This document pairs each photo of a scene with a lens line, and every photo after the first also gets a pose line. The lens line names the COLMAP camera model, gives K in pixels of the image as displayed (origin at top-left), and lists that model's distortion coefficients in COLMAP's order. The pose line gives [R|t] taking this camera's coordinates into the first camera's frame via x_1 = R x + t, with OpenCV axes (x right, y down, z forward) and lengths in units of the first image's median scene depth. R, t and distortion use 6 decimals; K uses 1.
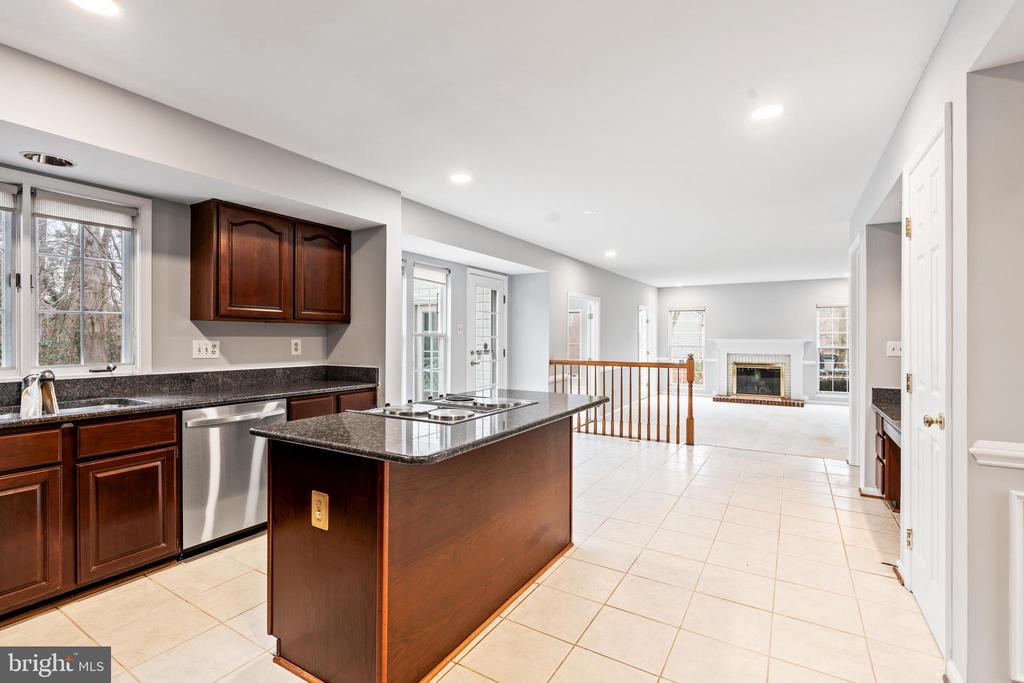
lens RADIAL K [[463.0, 0, 510.2], [0, 463.0, 336.1], [0, 0, 1]] dist [-0.006659, 0.002246]
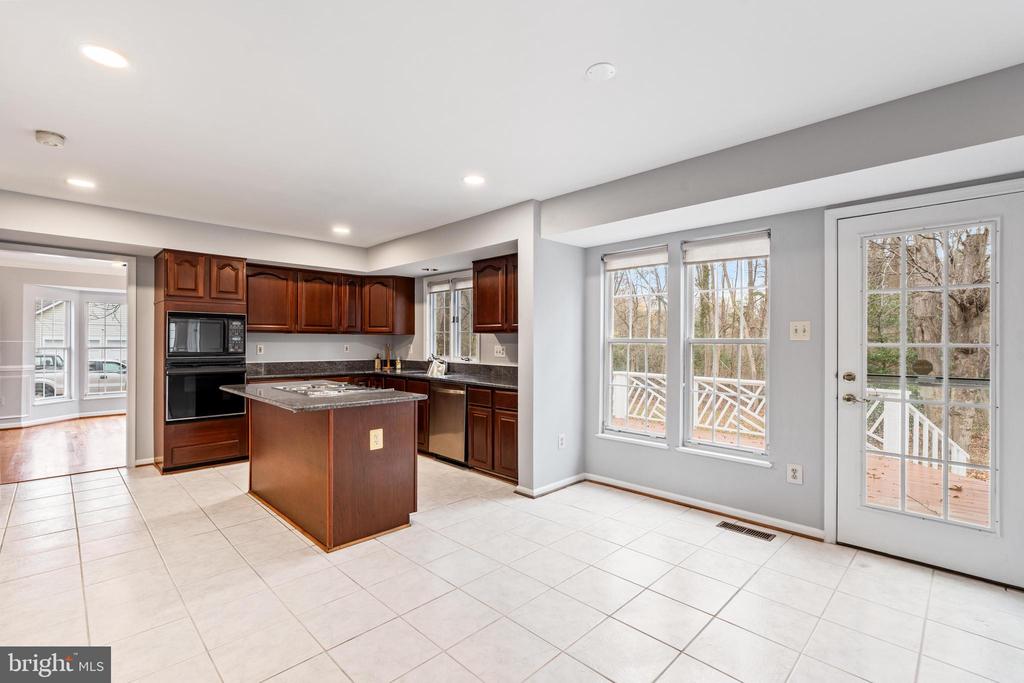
lens RADIAL K [[463.0, 0, 518.5], [0, 463.0, 343.4], [0, 0, 1]] dist [-0.006659, 0.002246]
pose [[-0.223230, -0.001325, -0.974765, 0.883401], [-0.002152, 0.999997, -0.000867, 0.002273], [0.974763, 0.001904, -0.223232, 1.413739]]
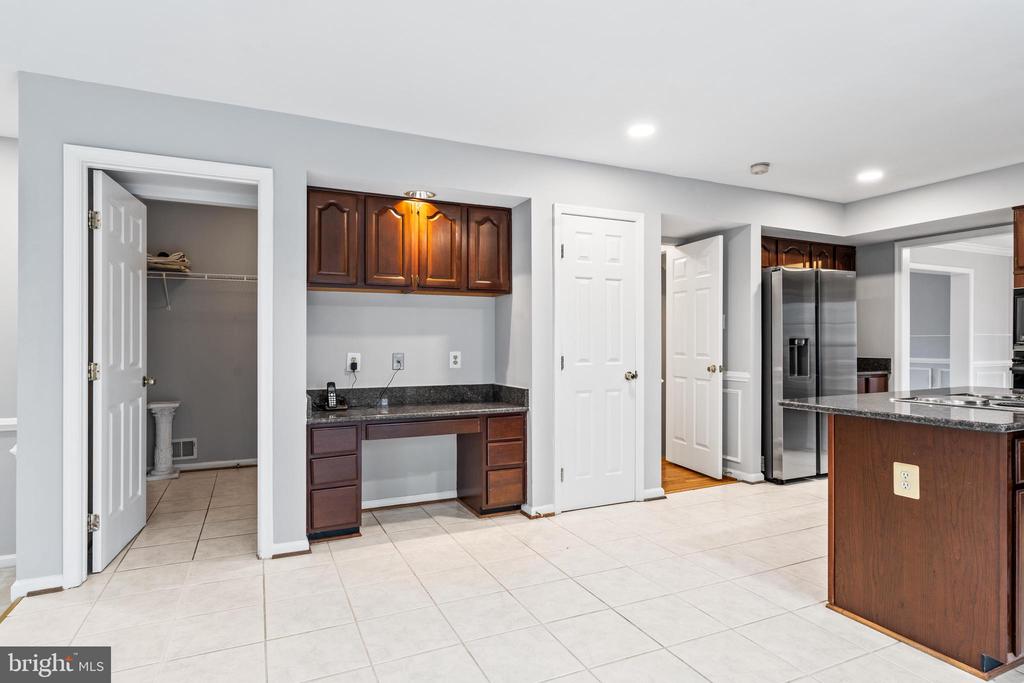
lens RADIAL K [[543.6, 0, 503.9], [0, 543.6, 344.5], [0, 0, 1]] dist [-0.001293, -0.000006]
pose [[-0.825558, -0.002272, 0.564313, 0.065044], [-0.000293, 0.999993, 0.003598, 0.029190], [-0.564318, 0.002805, -0.825553, 1.744090]]
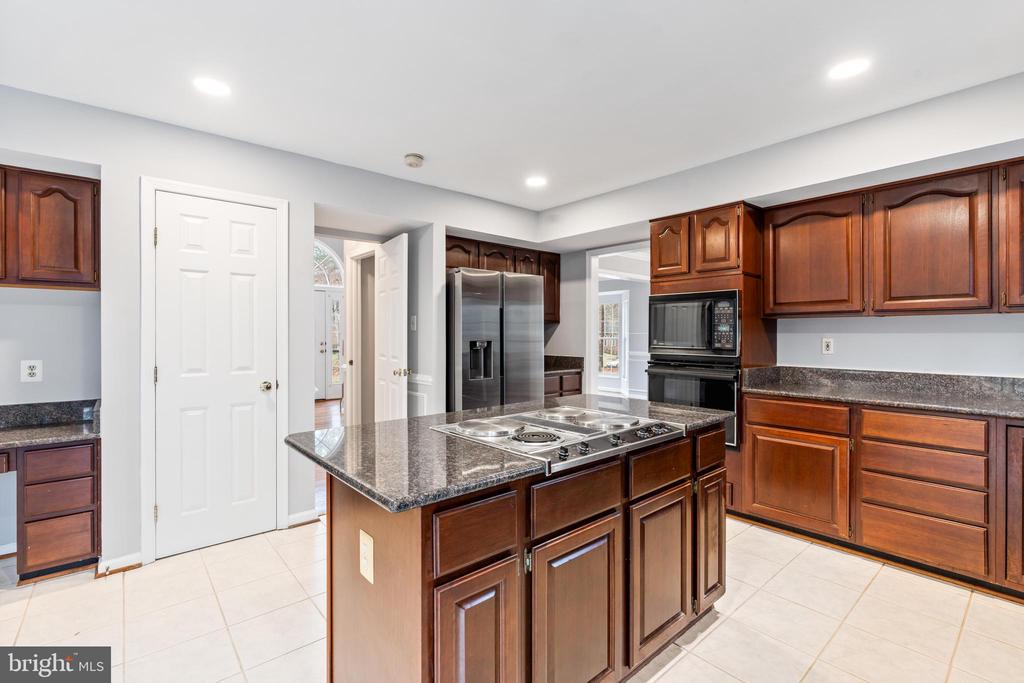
lens RADIAL K [[463.0, 0, 507.2], [0, 463.0, 335.1], [0, 0, 1]] dist [-0.006659, 0.002246]
pose [[-0.948497, -0.001862, 0.316780, -0.213505], [-0.001116, 0.999996, 0.002536, 0.000687], [-0.316783, 0.002051, -0.948496, 1.266932]]
